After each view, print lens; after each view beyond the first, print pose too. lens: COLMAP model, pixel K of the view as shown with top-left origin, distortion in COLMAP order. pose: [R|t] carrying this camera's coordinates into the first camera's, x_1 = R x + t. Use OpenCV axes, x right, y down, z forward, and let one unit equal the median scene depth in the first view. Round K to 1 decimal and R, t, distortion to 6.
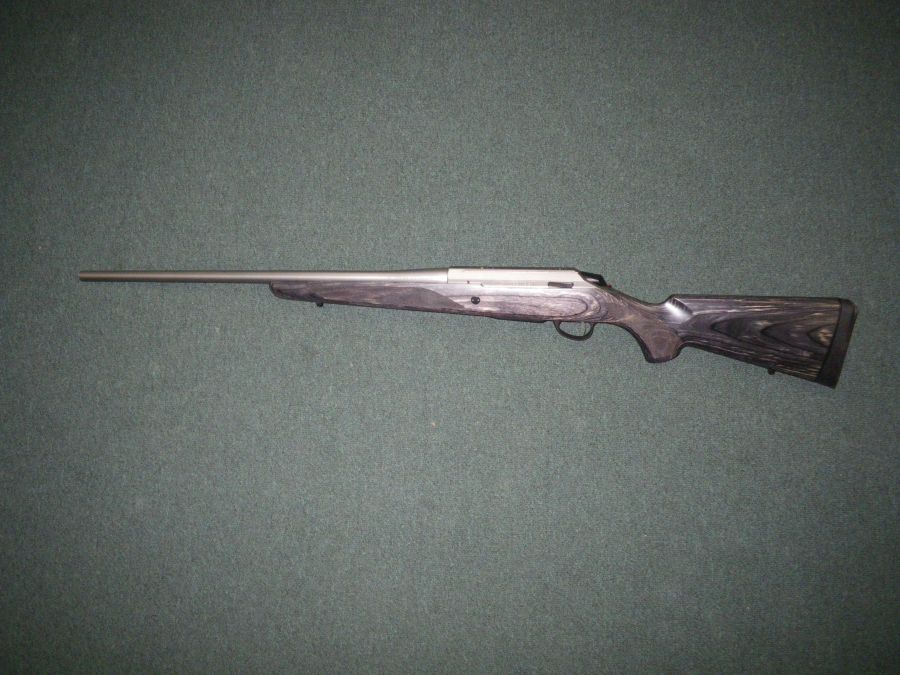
lens RADIAL K [[744.7, 0, 450.3], [0, 744.7, 338.4], [0, 0, 1]] dist [-0.152172, 0.094536]
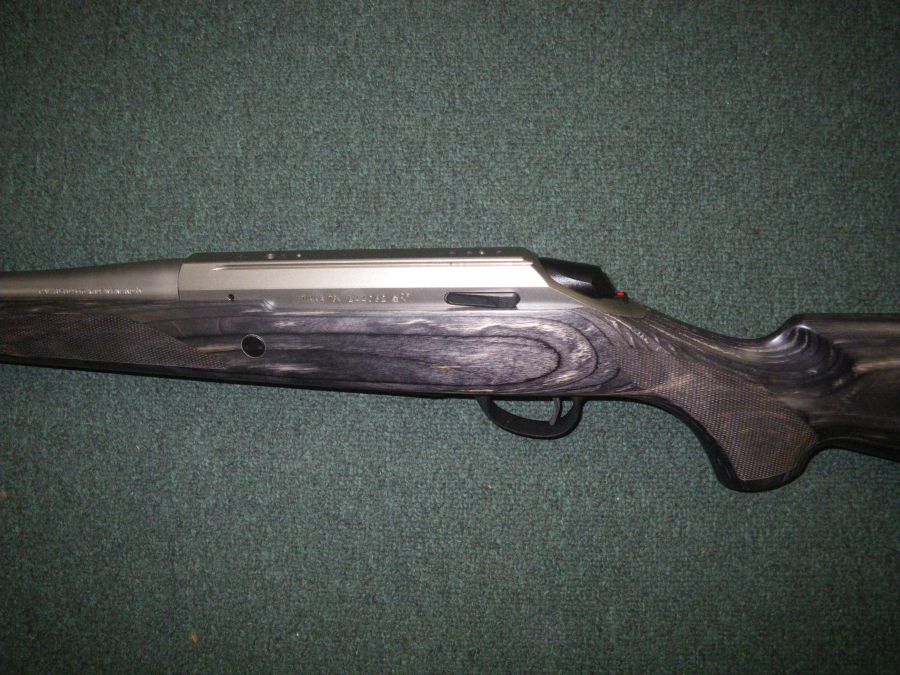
lens RADIAL K [[744.7, 0, 458.1], [0, 744.7, 338.4], [0, 0, 1]] dist [-0.152172, 0.094536]
pose [[0.999534, -0.029793, -0.006684, 0.137315], [0.030249, 0.996027, 0.083762, -0.082598], [0.004162, -0.083925, 0.996463, 0.641633]]
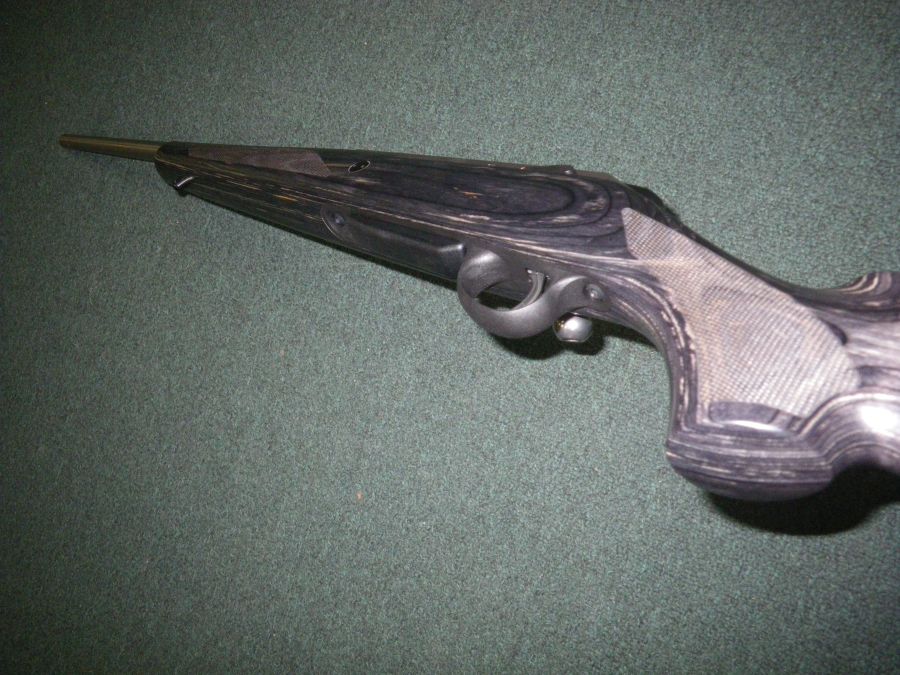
lens RADIAL K [[744.7, 0, 453.5], [0, 744.7, 336.5], [0, 0, 1]] dist [-0.152172, 0.094536]
pose [[0.844340, 0.263543, -0.466514, 0.275225], [-0.216446, 0.964236, 0.152973, -0.104505], [0.490145, -0.028186, 0.871185, 0.575712]]
